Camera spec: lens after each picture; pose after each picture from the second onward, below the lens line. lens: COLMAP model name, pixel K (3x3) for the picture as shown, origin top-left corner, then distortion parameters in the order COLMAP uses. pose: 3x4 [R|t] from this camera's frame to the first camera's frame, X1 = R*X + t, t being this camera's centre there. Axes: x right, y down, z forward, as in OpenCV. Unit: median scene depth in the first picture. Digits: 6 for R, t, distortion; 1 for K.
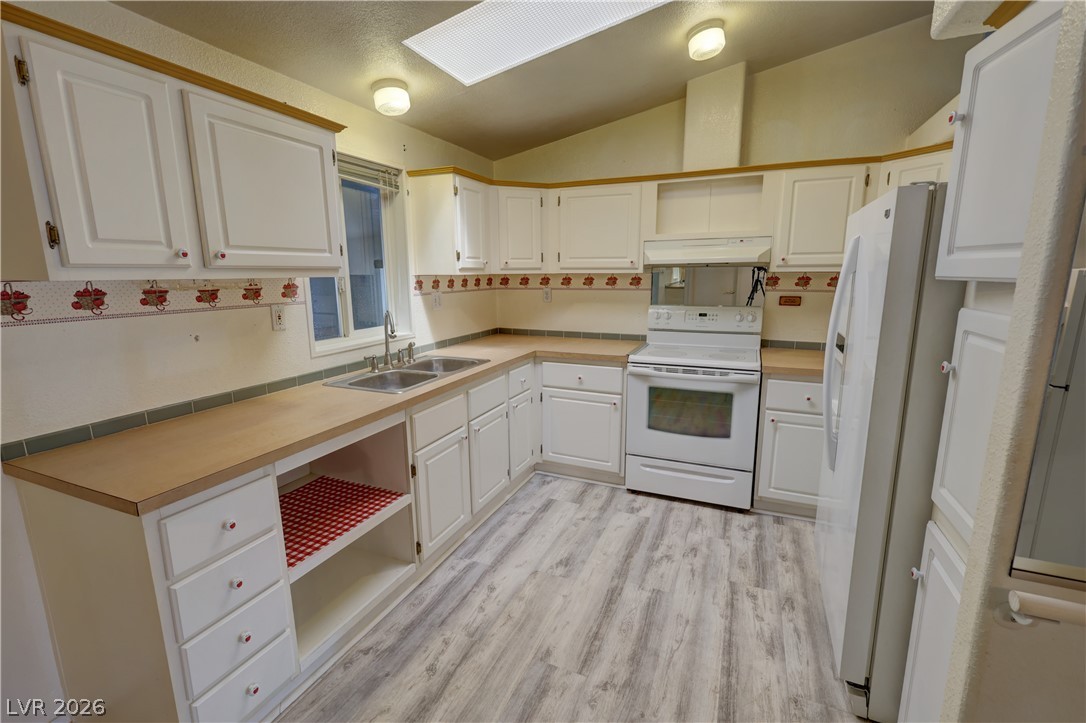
lens RADIAL K [[470.2, 0, 544.6], [0, 470.2, 361.0], [0, 0, 1]] dist [0.000512, 0.000196]
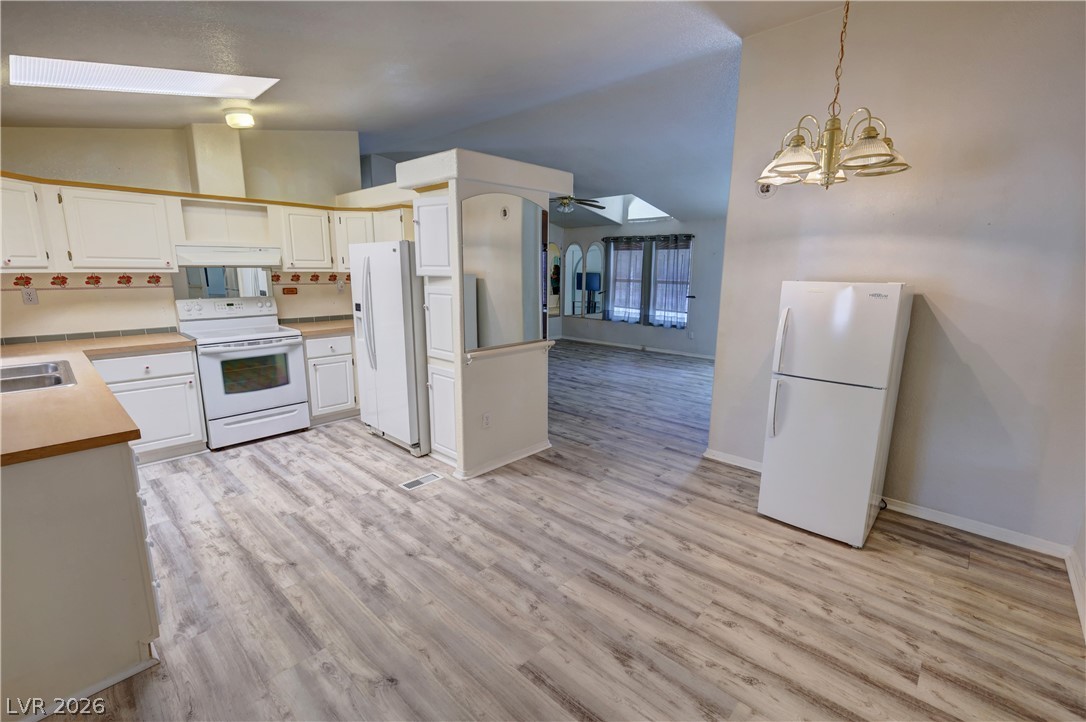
lens RADIAL K [[470.2, 0, 544.6], [0, 470.2, 360.5], [0, 0, 1]] dist [0.000512, 0.000196]
pose [[0.339249, -0.171248, 0.924978, -0.857554], [0.168670, 0.978429, 0.119282, 0.062793], [-0.925452, 0.115550, 0.360815, -0.359008]]
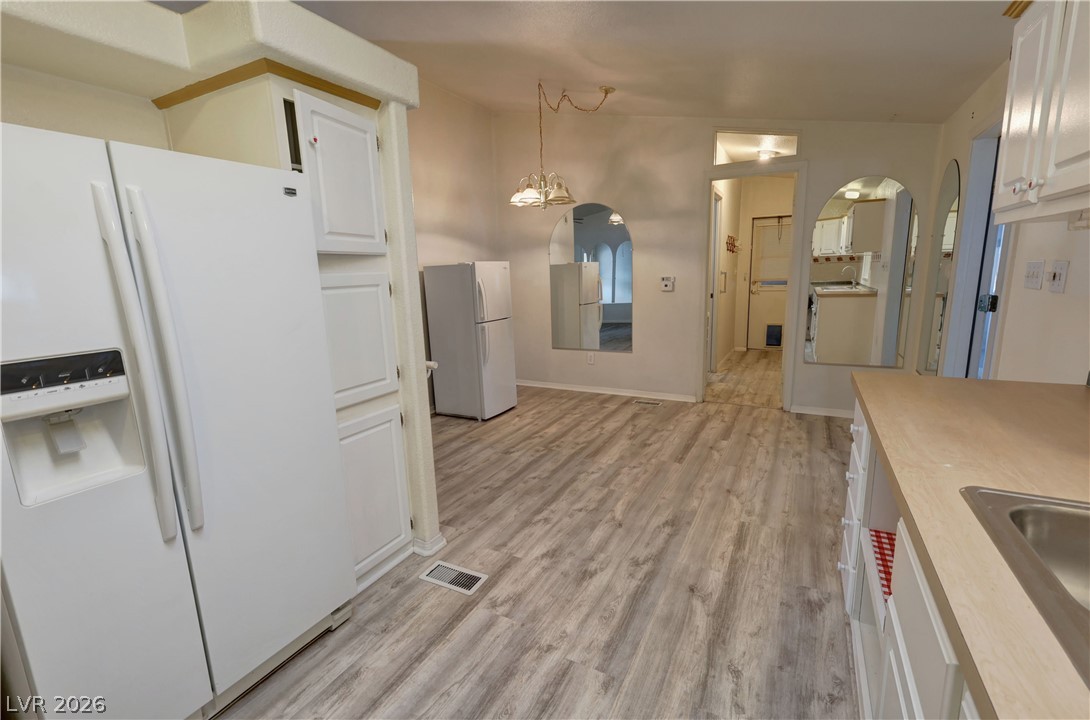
lens RADIAL K [[484.2, 0, 545.0], [0, 484.2, 360.0], [0, 0, 1]] dist [0.000507, 0.000364]
pose [[-0.995271, 0.023064, 0.094362, 0.016662], [0.056229, 0.928902, 0.366032, -0.202716], [-0.079211, 0.369607, -0.925806, 1.280747]]
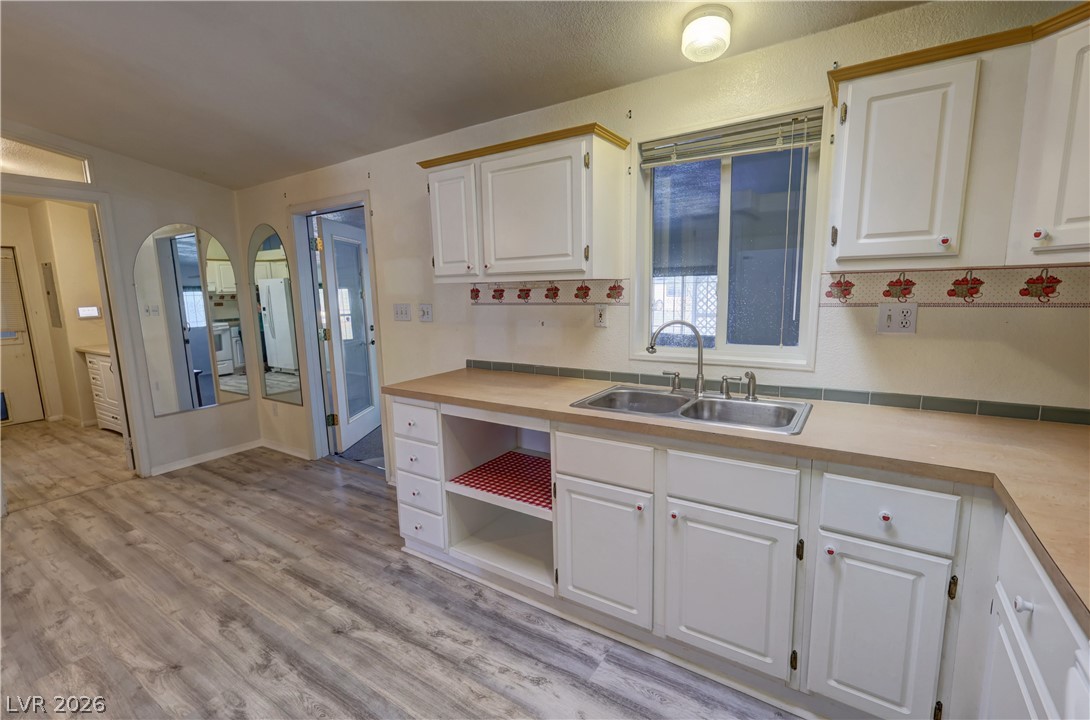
lens RADIAL K [[484.2, 0, 545.0], [0, 484.2, 360.0], [0, 0, 1]] dist [0.000507, 0.000364]
pose [[-0.176600, 0.161749, -0.970901, 0.553487], [-0.158520, 0.968855, 0.190242, -0.175971], [0.971434, 0.187504, -0.145459, 0.989462]]
